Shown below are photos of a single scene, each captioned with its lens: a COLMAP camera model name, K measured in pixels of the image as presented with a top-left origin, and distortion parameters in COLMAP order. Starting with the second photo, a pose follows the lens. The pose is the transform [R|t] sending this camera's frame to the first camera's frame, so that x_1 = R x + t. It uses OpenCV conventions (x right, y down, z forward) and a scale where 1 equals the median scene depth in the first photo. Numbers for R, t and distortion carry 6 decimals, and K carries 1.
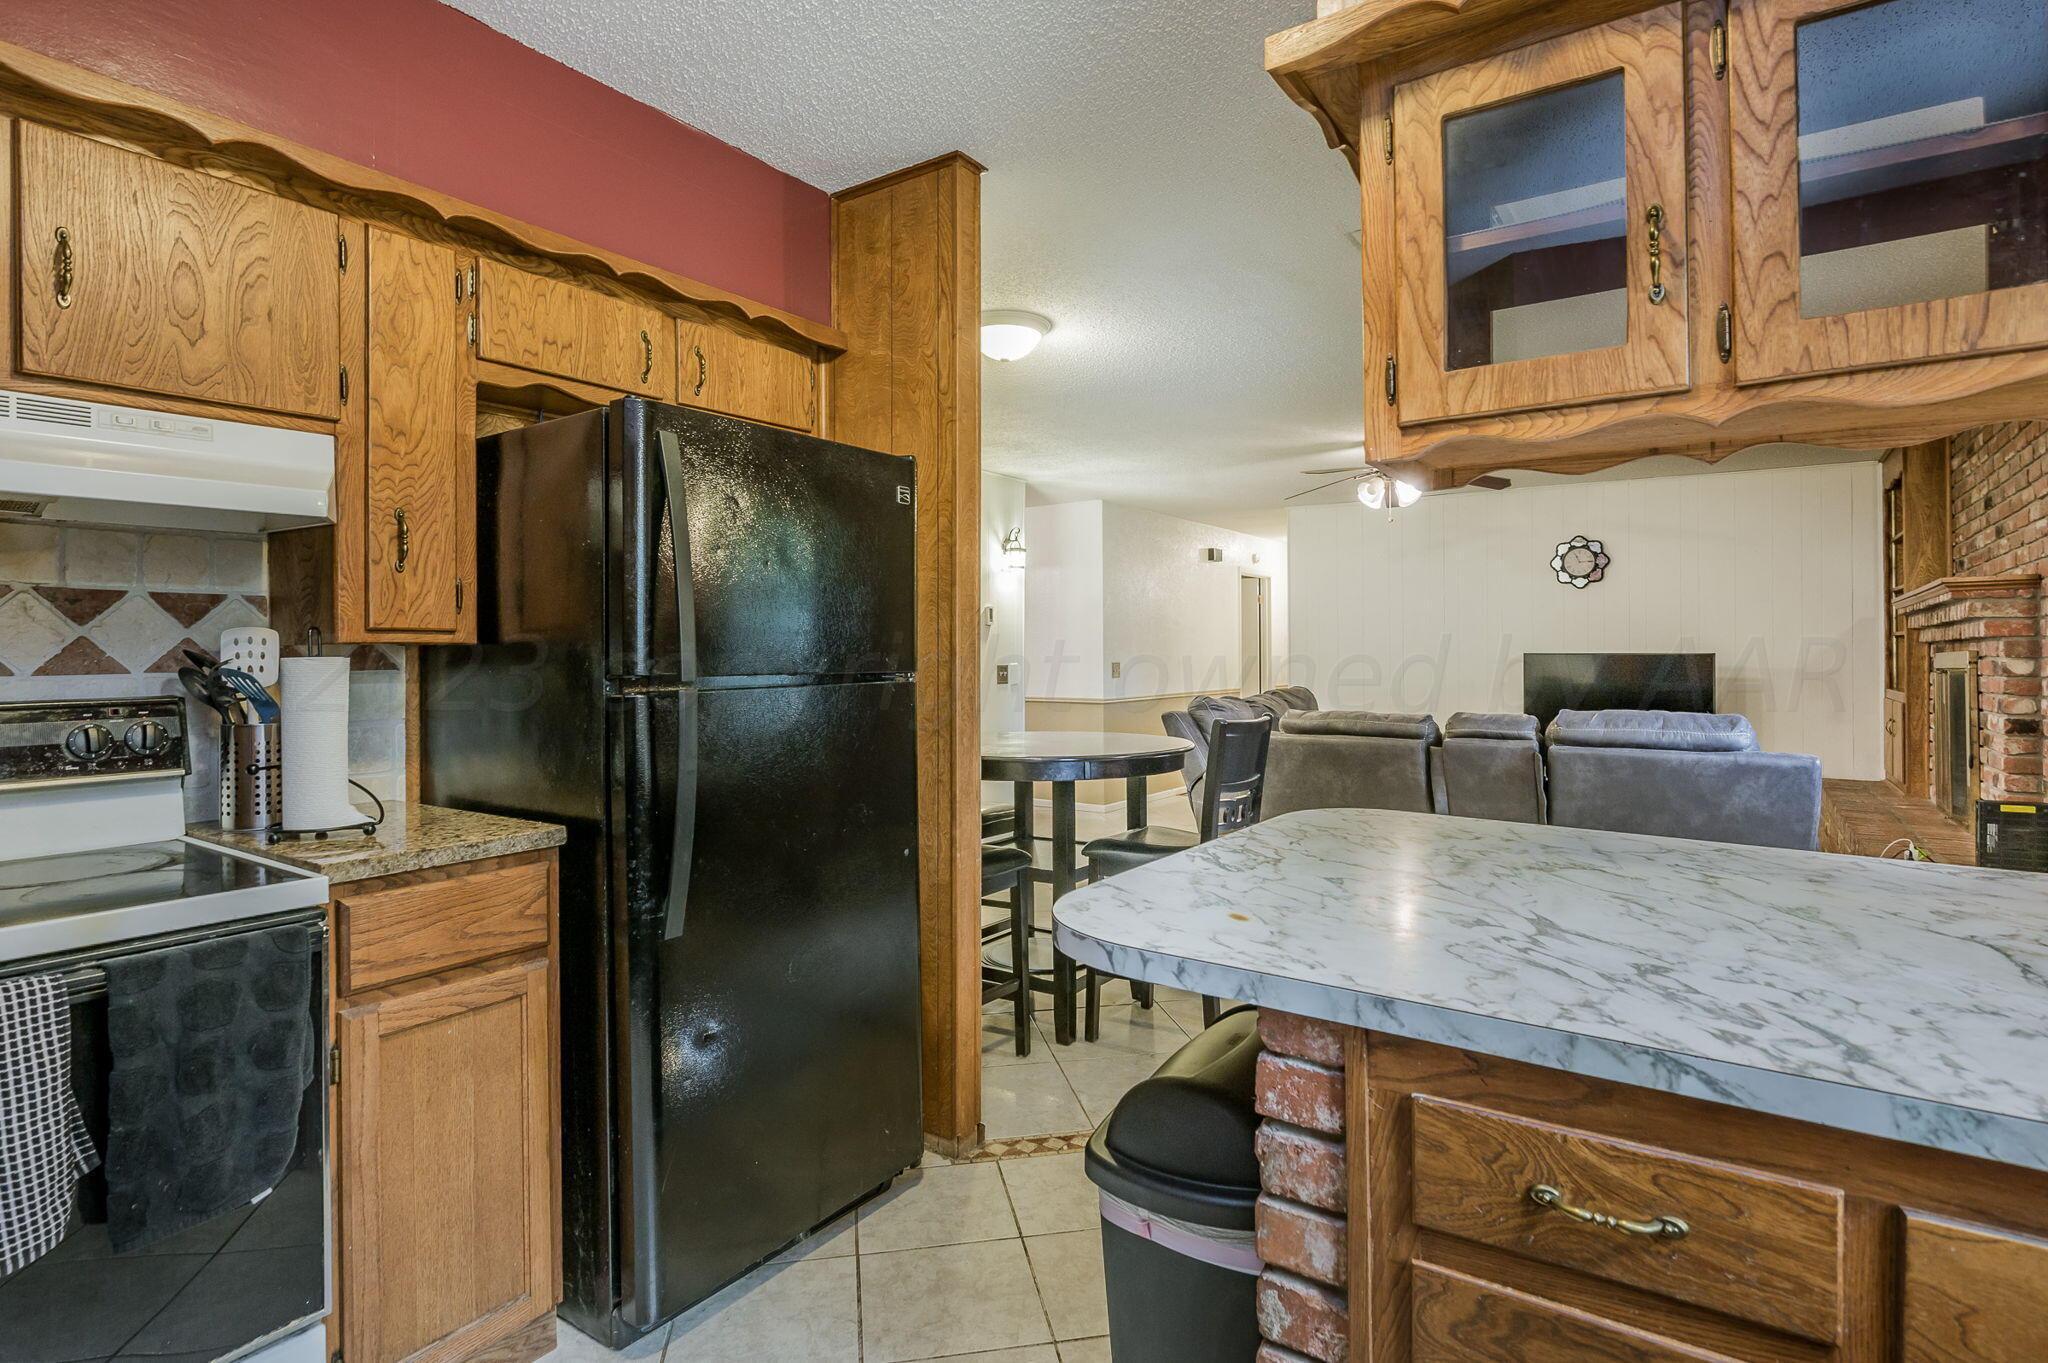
lens RADIAL K [[1041.4, 0, 1023.6], [0, 1041.4, 663.8], [0, 0, 1]] dist [-0.006176, 0.001487]
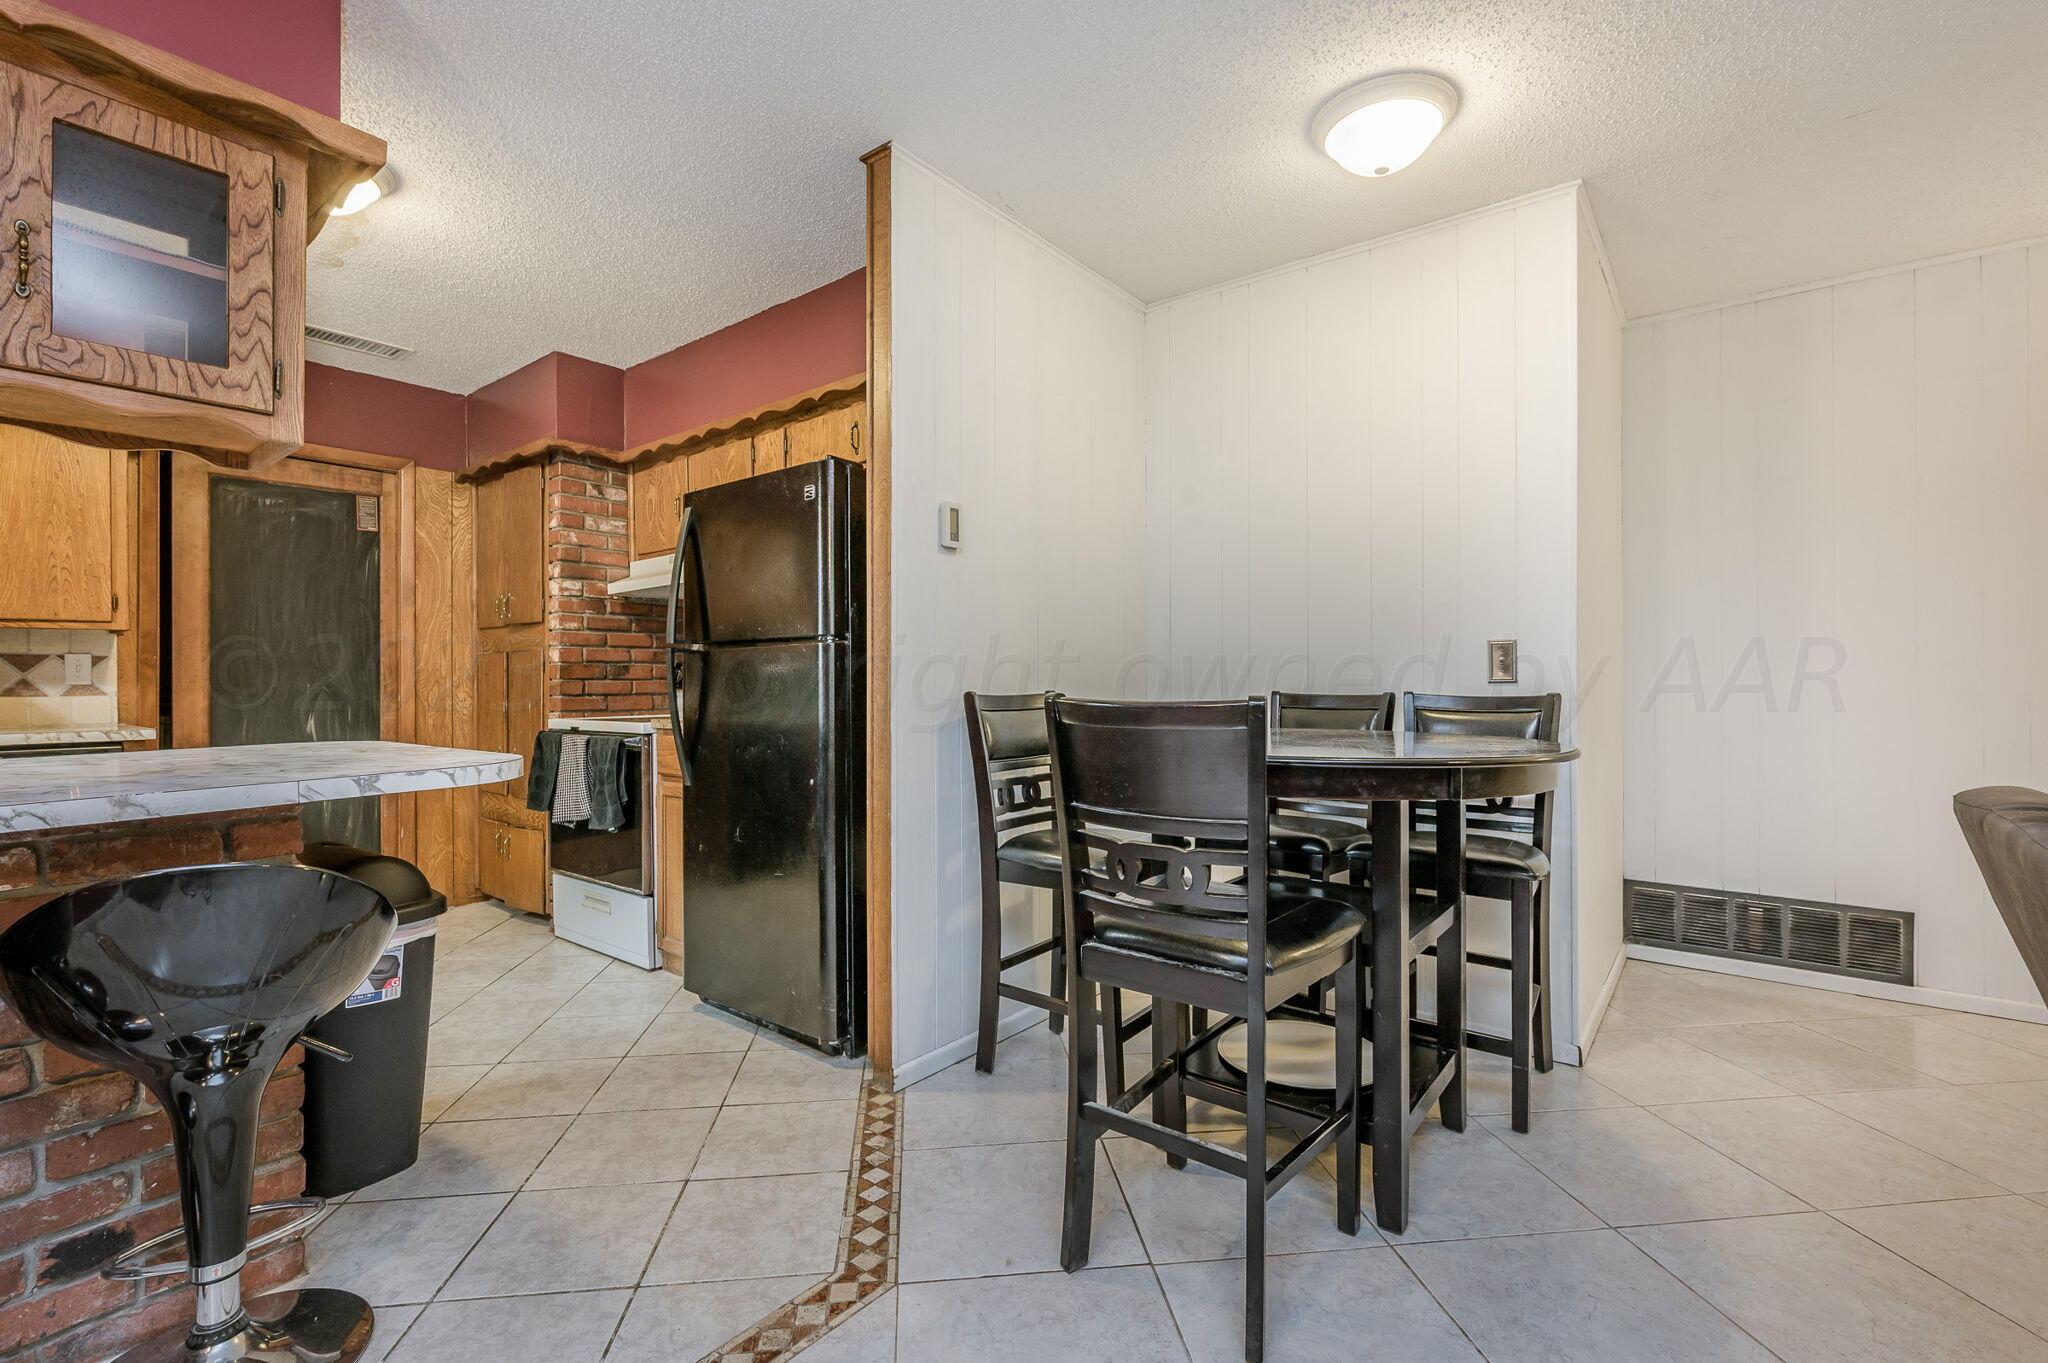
lens RADIAL K [[906.6, 0, 1027.6], [0, 906.6, 680.0], [0, 0, 1]] dist [-0.010117, 0.001624]
pose [[-0.061353, 0.002916, -0.998112, 1.009780], [-0.006955, 0.999970, 0.003349, 0.057582], [0.998092, 0.007148, -0.061330, 1.410513]]
